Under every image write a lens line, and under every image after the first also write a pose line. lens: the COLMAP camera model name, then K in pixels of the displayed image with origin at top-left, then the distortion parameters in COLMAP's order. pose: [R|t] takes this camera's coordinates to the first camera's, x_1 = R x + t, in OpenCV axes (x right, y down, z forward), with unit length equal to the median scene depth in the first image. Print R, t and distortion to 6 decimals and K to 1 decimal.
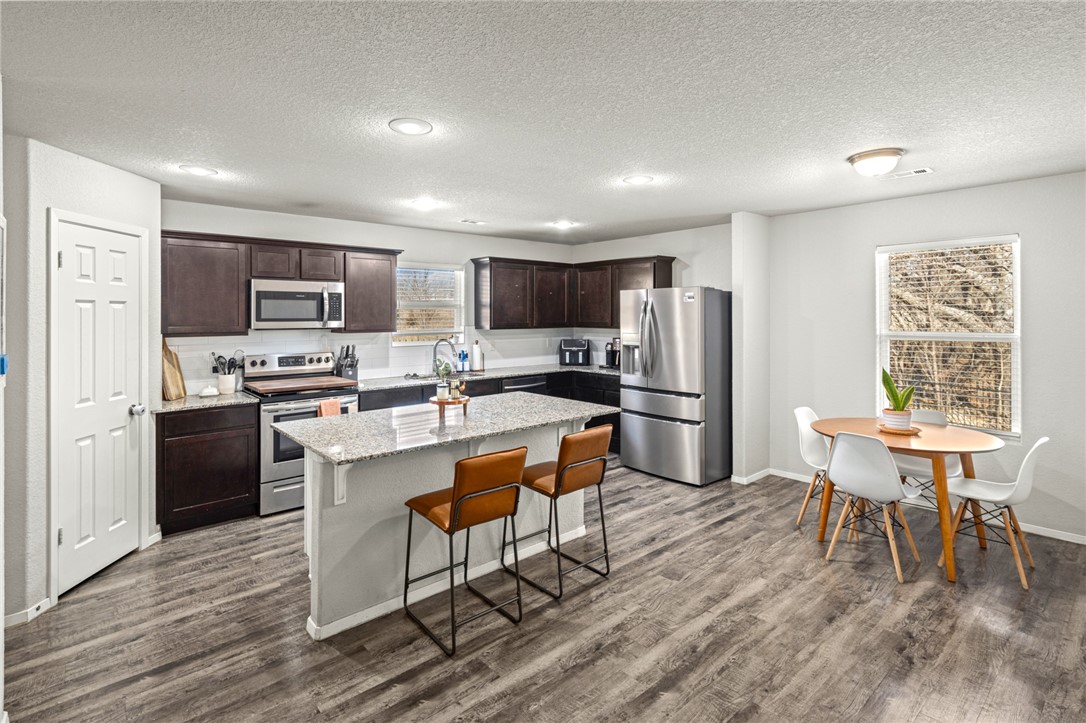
lens RADIAL K [[532.7, 0, 531.1], [0, 532.7, 310.2], [0, 0, 1]] dist [-0.002881, -0.002689]
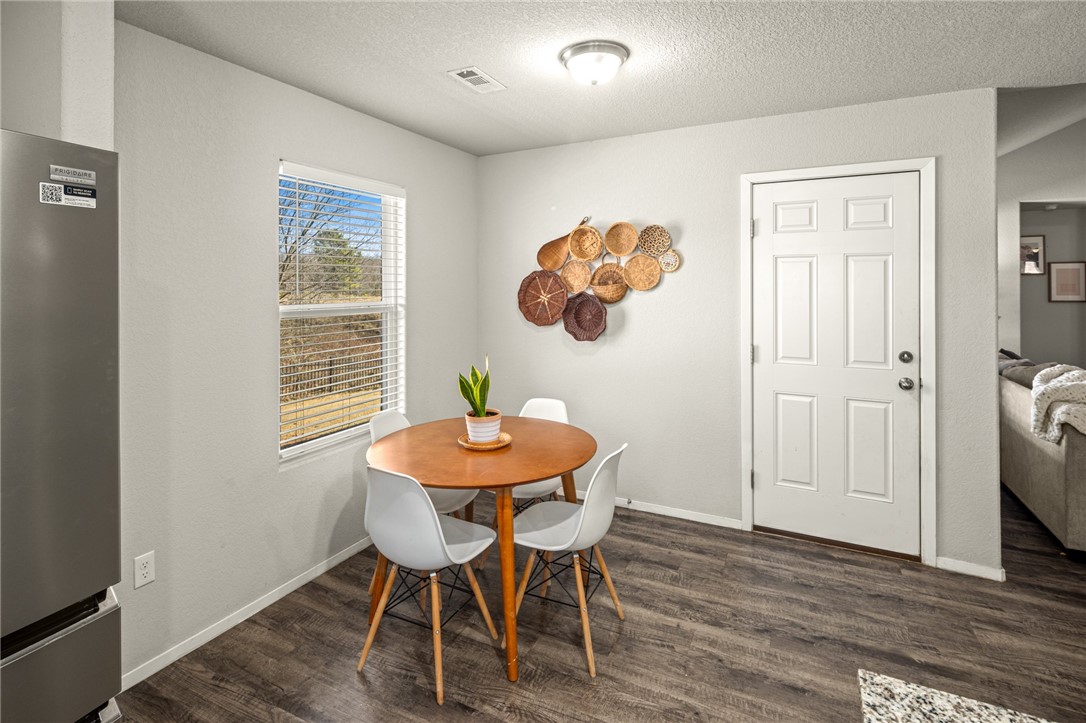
lens RADIAL K [[532.7, 0, 537.0], [0, 532.7, 285.1], [0, 0, 1]] dist [-0.002881, -0.002689]
pose [[-0.381467, 0.003803, 0.924375, 0.012919], [-0.006799, 0.999953, -0.006919, 0.019069], [-0.924357, -0.008924, -0.381423, 0.975136]]
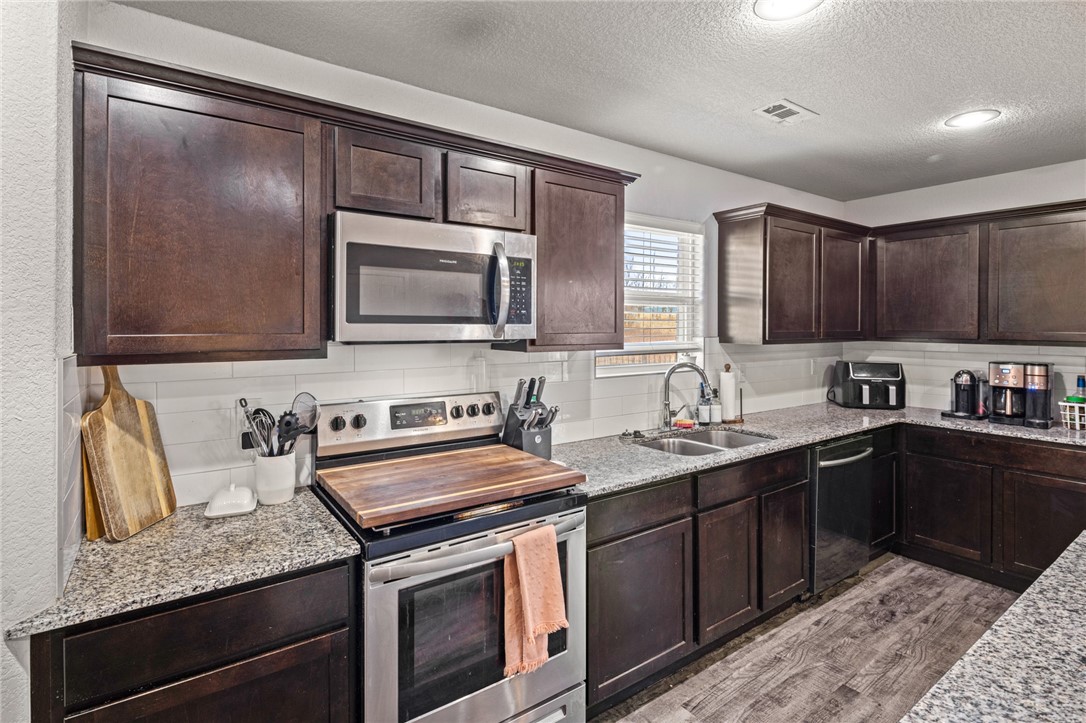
lens RADIAL K [[532.7, 0, 531.6], [0, 532.7, 322.7], [0, 0, 1]] dist [-0.002881, -0.002689]
pose [[0.995286, 0.005386, -0.096830, -0.342114], [-0.005021, 0.999979, 0.004013, 0.018974], [0.096850, -0.003507, 0.995293, 0.621356]]
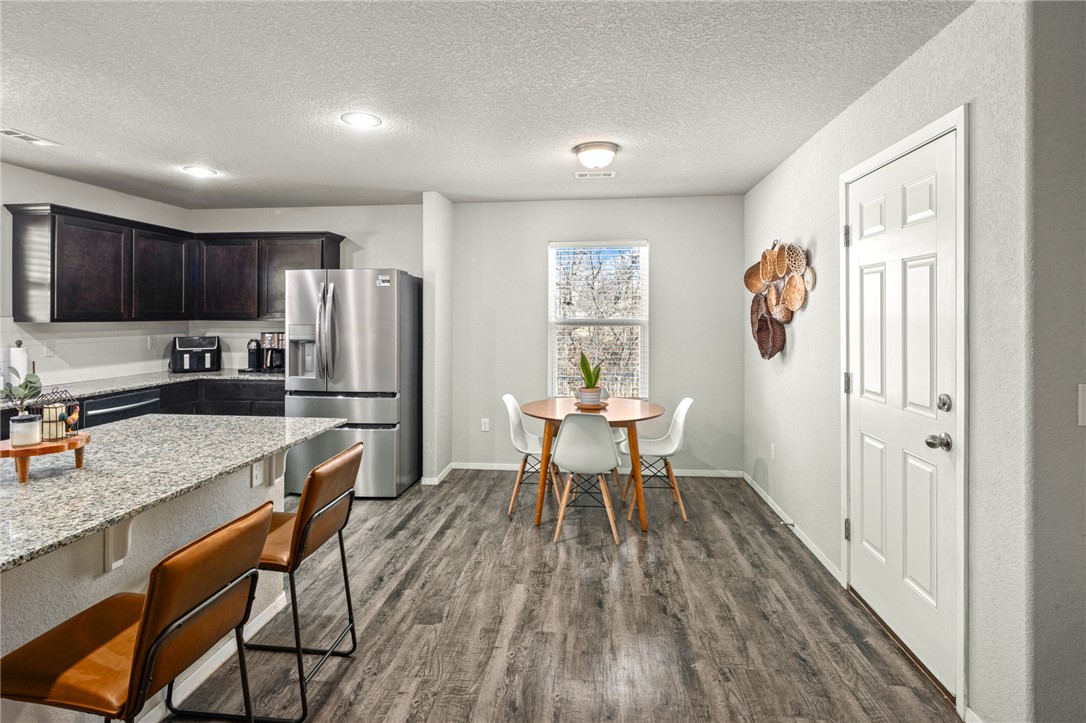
lens RADIAL K [[532.7, 0, 540.5], [0, 532.7, 317.2], [0, 0, 1]] dist [-0.002881, -0.002689]
pose [[0.728358, 0.001809, 0.685194, -0.115501], [-0.009785, 0.999922, 0.007761, 0.027112], [-0.685126, -0.012357, 0.728319, 0.220160]]
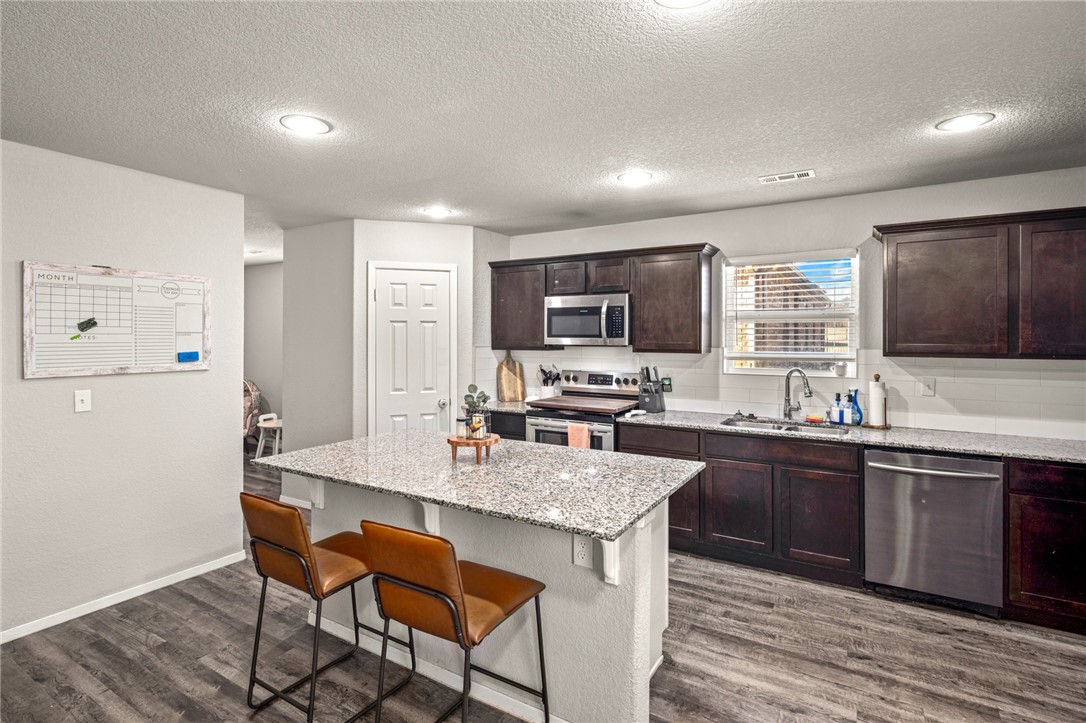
lens RADIAL K [[532.7, 0, 538.7], [0, 532.7, 334.8], [0, 0, 1]] dist [-0.002881, -0.002689]
pose [[0.305854, 0.001904, -0.952077, 0.467362], [0.007297, 0.999964, 0.004344, 0.011301], [0.952051, -0.008276, 0.305829, 0.654742]]
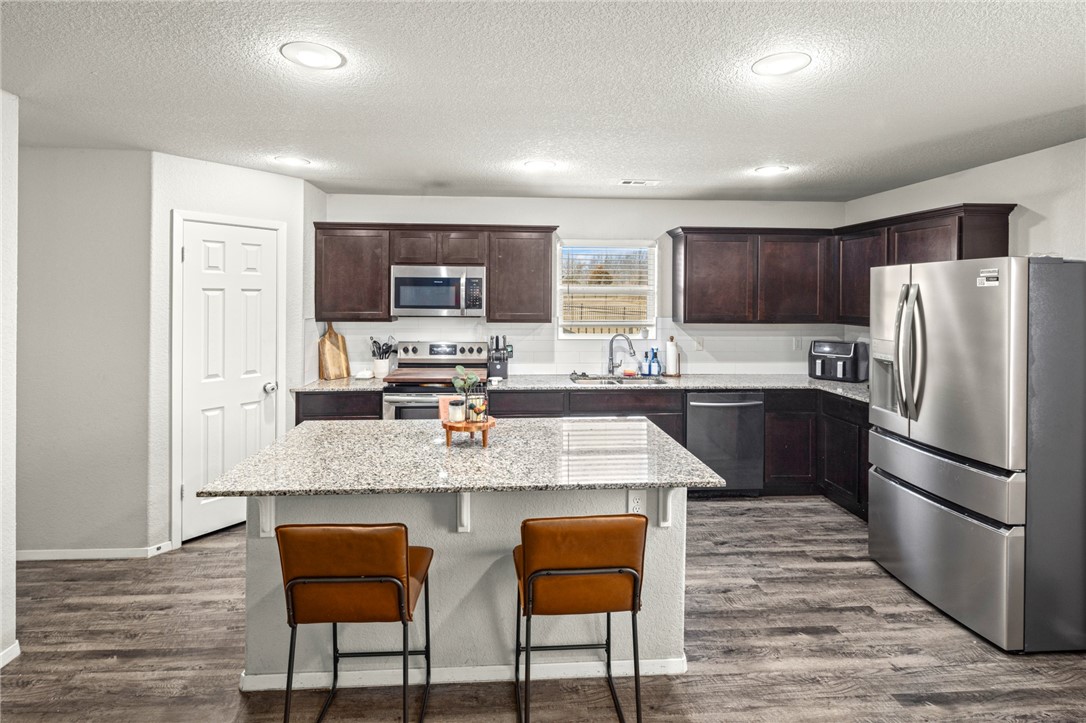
lens RADIAL K [[532.7, 0, 521.5], [0, 532.7, 301.1], [0, 0, 1]] dist [-0.002881, -0.002689]
pose [[0.794552, 0.013318, -0.607050, 0.269107], [-0.003942, 0.999851, 0.016777, -0.009402], [0.607183, -0.010937, 0.794487, 0.349846]]
